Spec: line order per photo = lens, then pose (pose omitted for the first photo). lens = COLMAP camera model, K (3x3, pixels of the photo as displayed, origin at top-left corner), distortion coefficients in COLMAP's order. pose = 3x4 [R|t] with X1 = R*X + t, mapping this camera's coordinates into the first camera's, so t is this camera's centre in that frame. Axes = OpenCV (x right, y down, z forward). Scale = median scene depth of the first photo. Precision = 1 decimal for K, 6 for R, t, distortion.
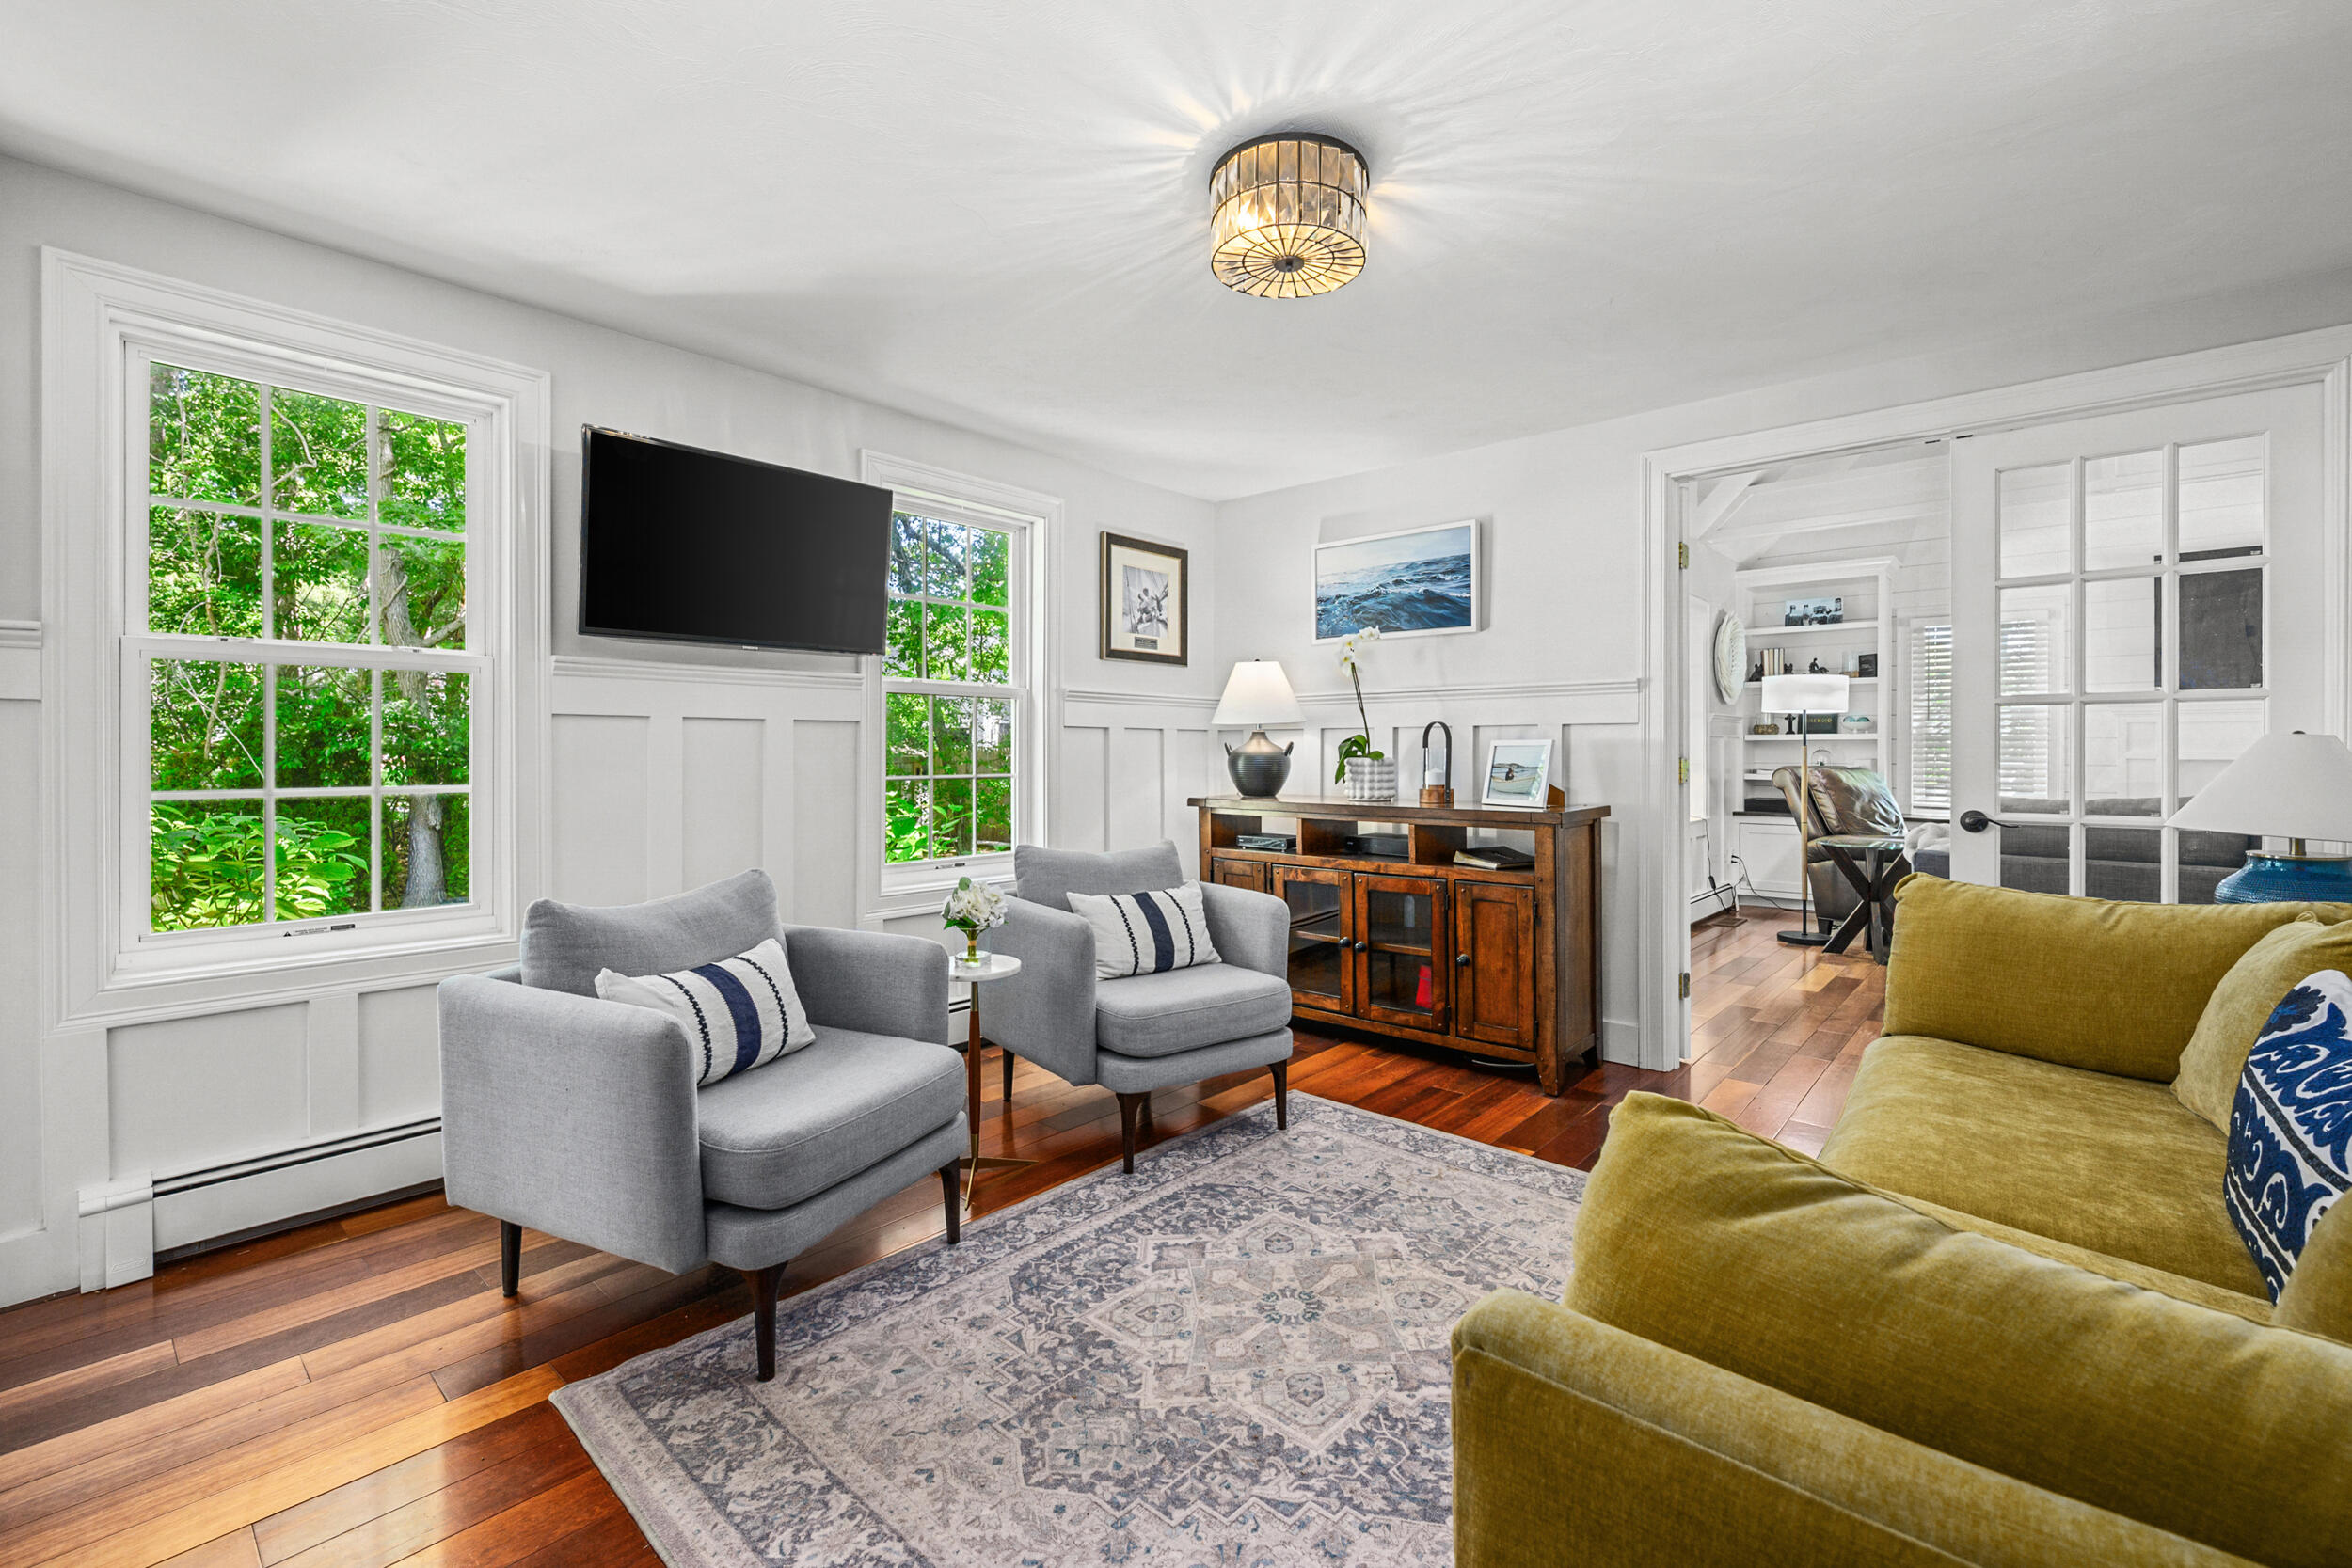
lens RADIAL K [[1000.8, 0, 1175.1], [0, 1000.8, 750.0], [0, 0, 1]] dist [-0.000038, -0.000011]
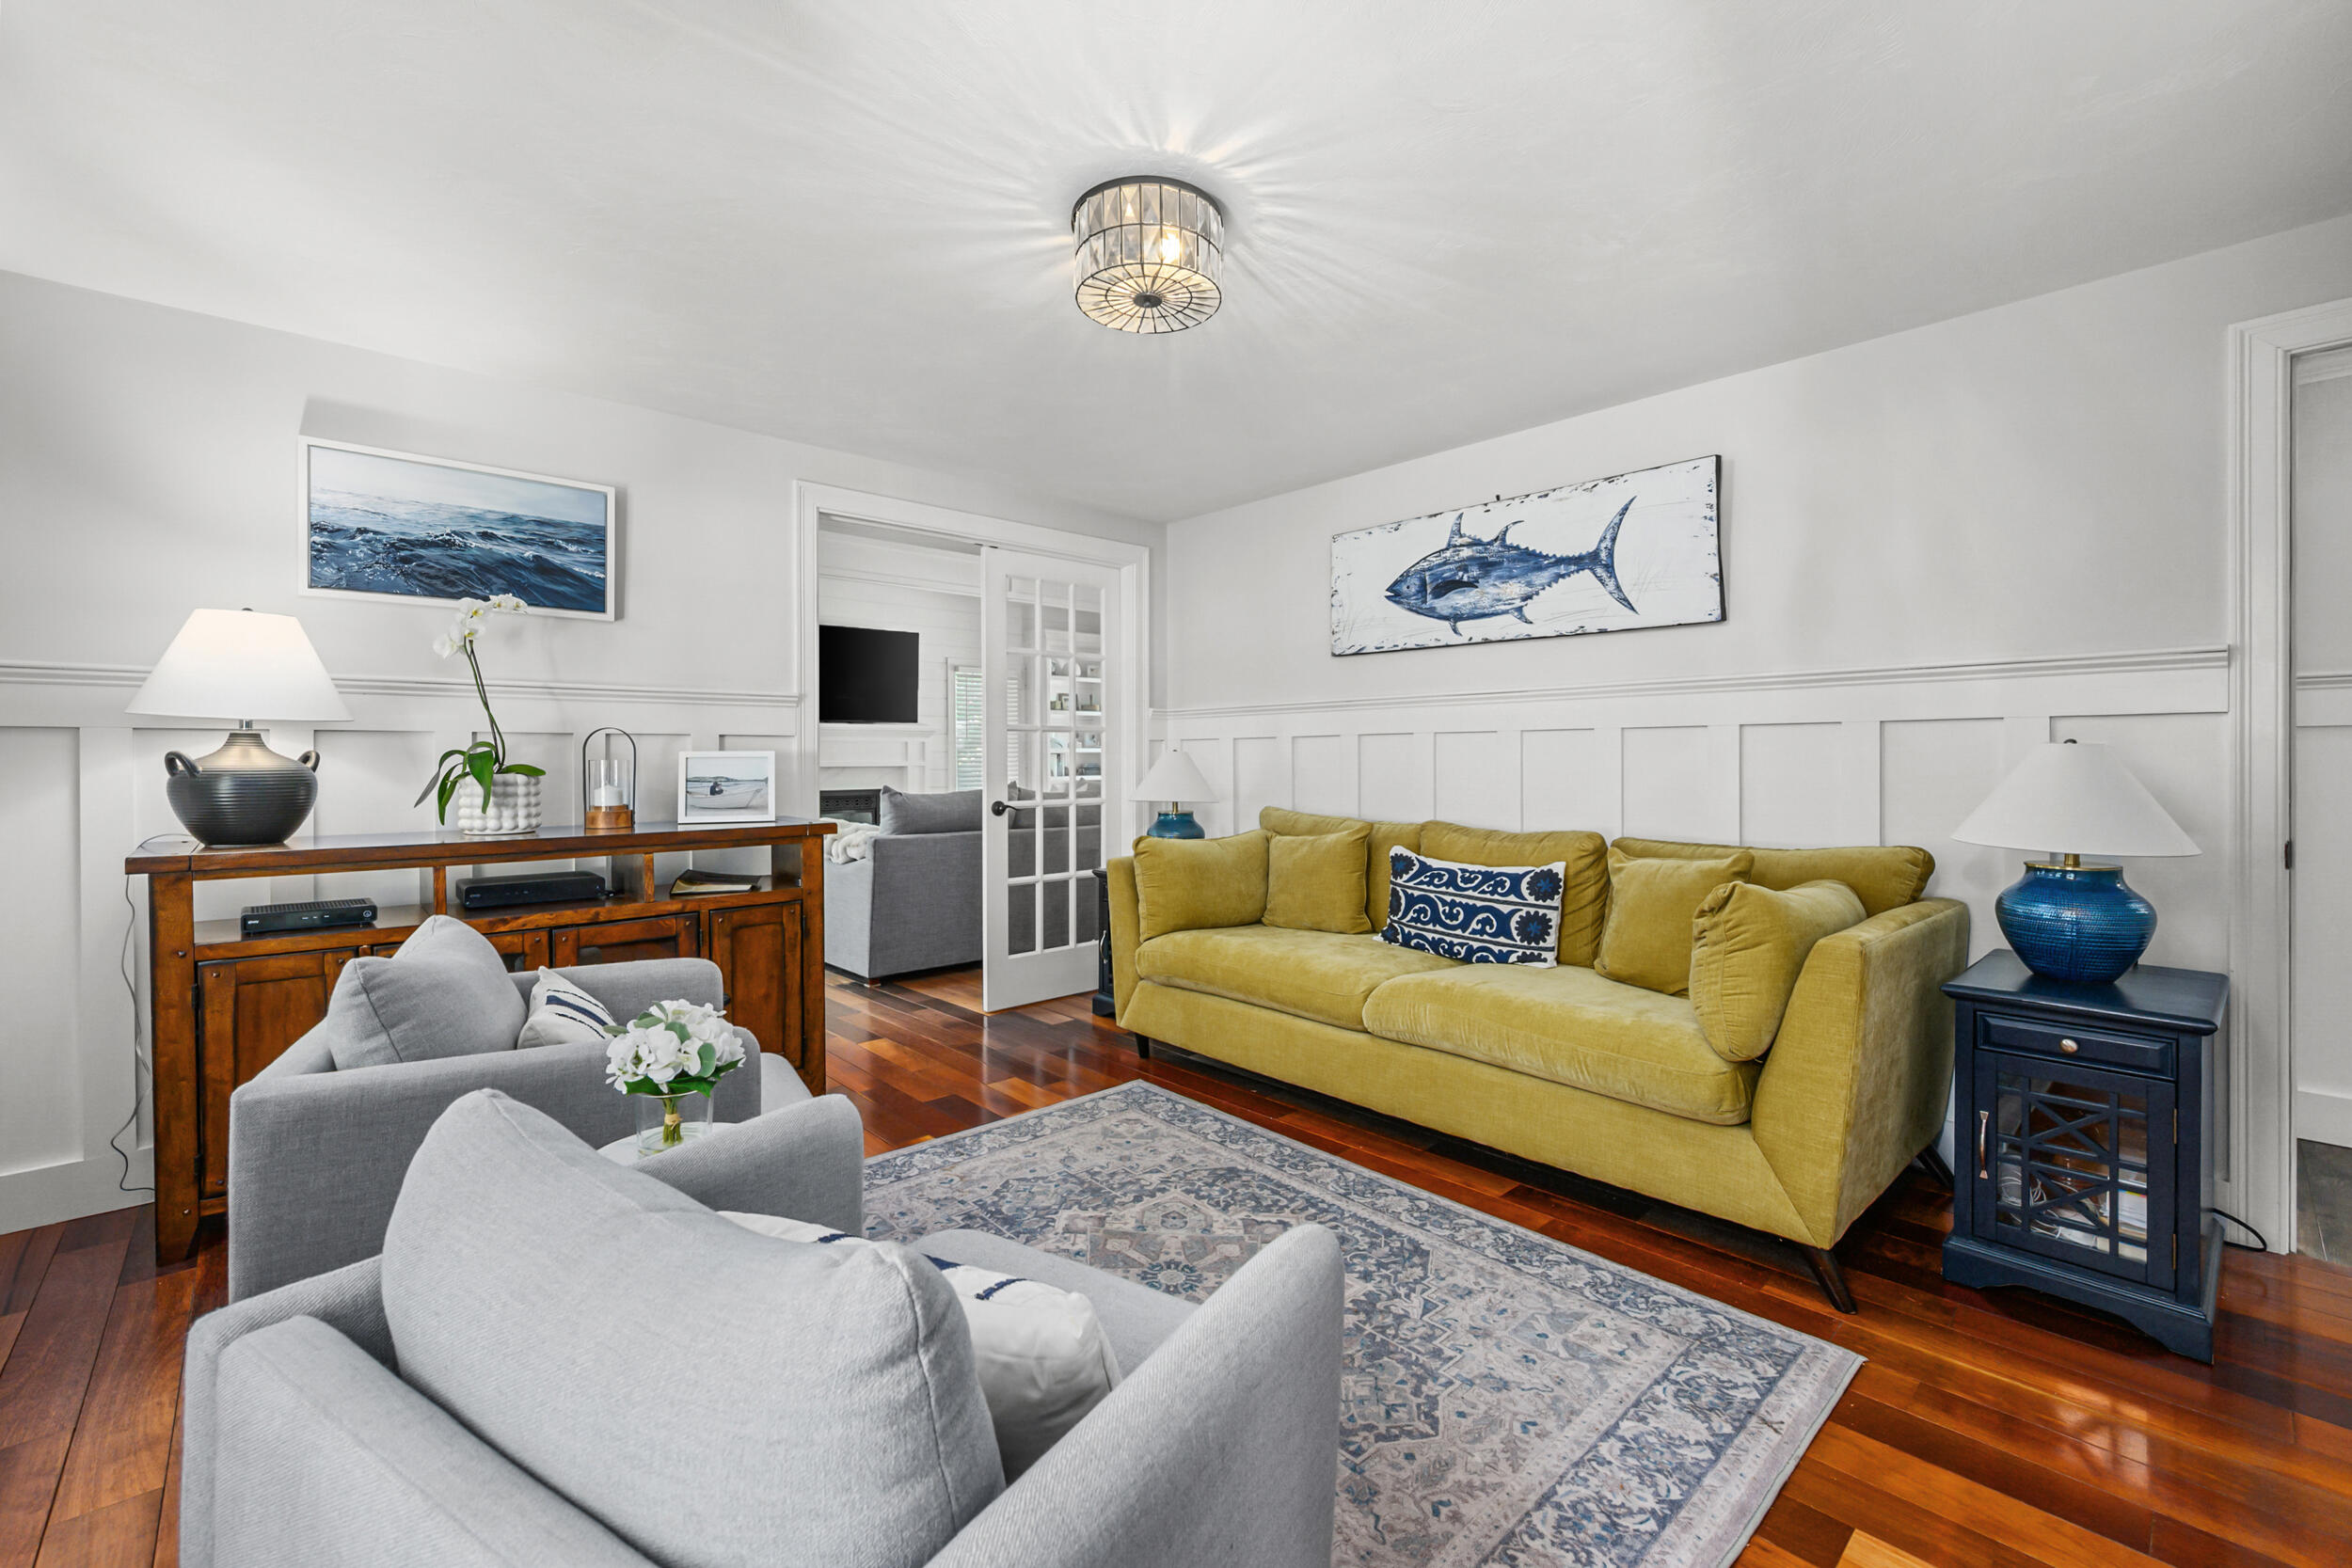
lens RADIAL K [[986.8, 0, 1175.3], [0, 986.8, 757.9], [0, 0, 1]] dist [0.000867, -0.000073]
pose [[0.098775, -0.000026, 0.995110, -0.534532], [0.004560, 0.999990, -0.000427, -0.001291], [-0.995099, 0.004580, 0.098774, 0.504233]]
